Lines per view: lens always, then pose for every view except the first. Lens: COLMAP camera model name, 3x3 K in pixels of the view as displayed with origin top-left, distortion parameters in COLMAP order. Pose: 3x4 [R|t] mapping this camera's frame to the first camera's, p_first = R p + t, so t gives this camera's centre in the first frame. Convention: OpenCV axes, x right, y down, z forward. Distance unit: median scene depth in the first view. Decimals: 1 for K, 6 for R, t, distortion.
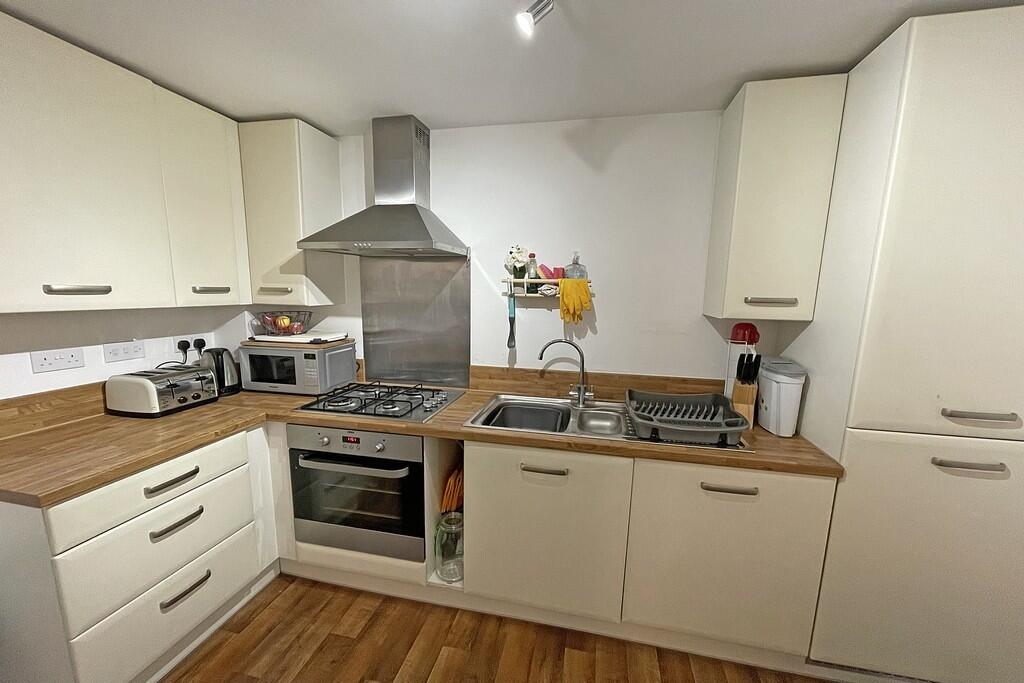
lens RADIAL K [[408.5, 0, 507.2], [0, 408.5, 361.7], [0, 0, 1]] dist [-0.003533, 0.000219]
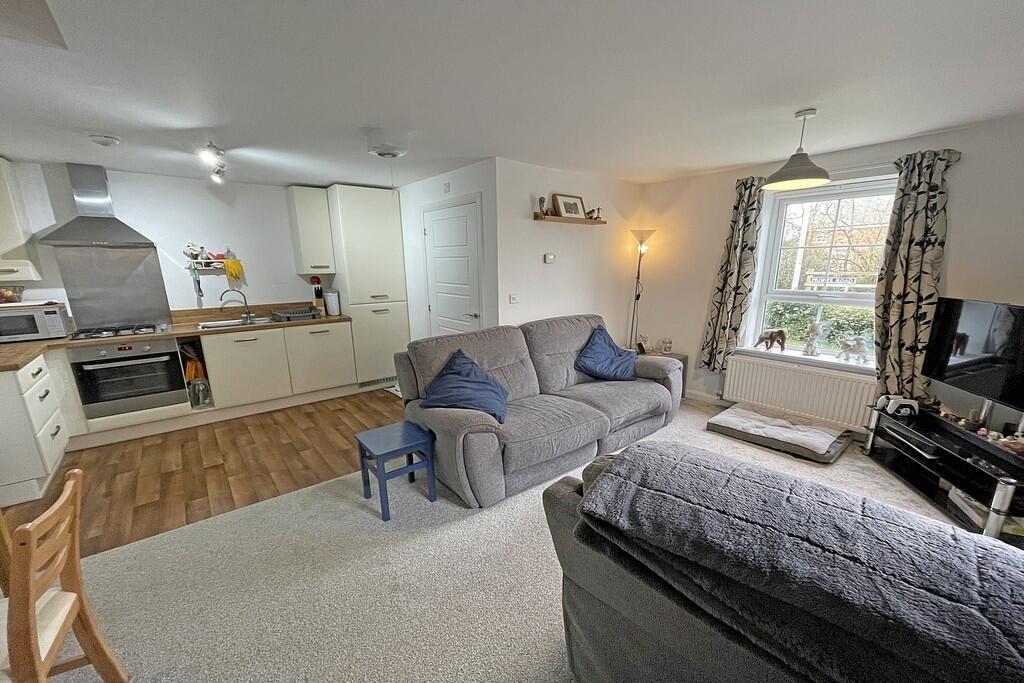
lens RADIAL K [[408.5, 0, 507.2], [0, 408.5, 361.7], [0, 0, 1]] dist [-0.003533, 0.000219]
pose [[0.616688, -0.206899, 0.759532, -0.627424], [0.159070, 0.977691, 0.137173, 0.234883], [-0.770969, 0.036226, 0.635842, -1.330380]]
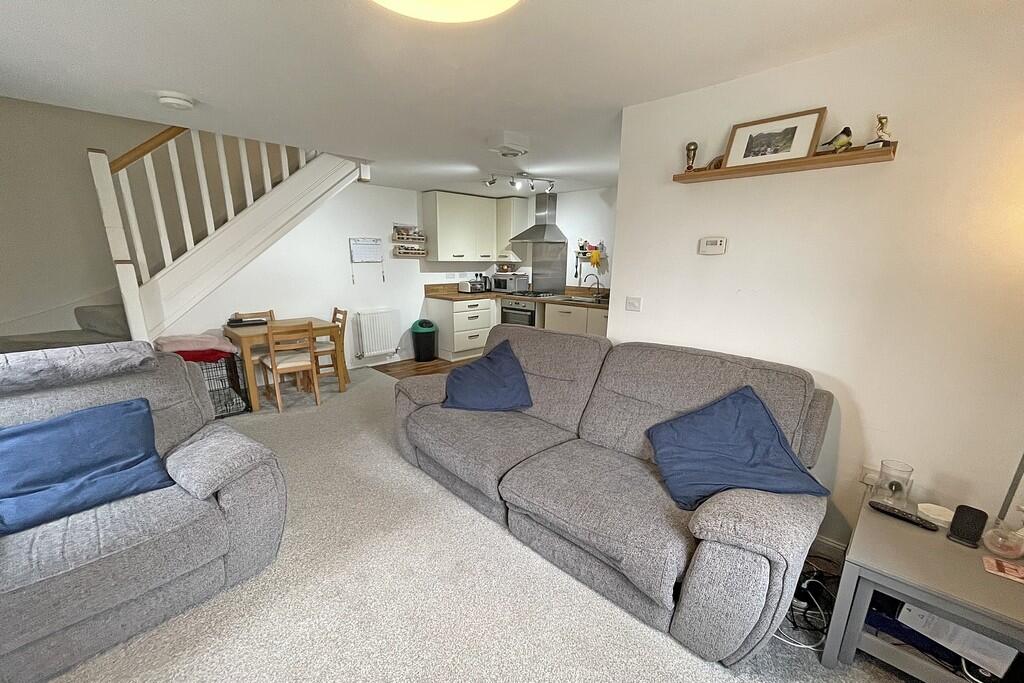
lens RADIAL K [[408.5, 0, 507.2], [0, 408.5, 361.7], [0, 0, 1]] dist [-0.003533, 0.000219]
pose [[0.839773, 0.123489, -0.528708, 1.109248], [-0.086961, 0.991811, 0.093531, 0.302053], [0.535928, -0.032568, 0.843635, -1.497459]]
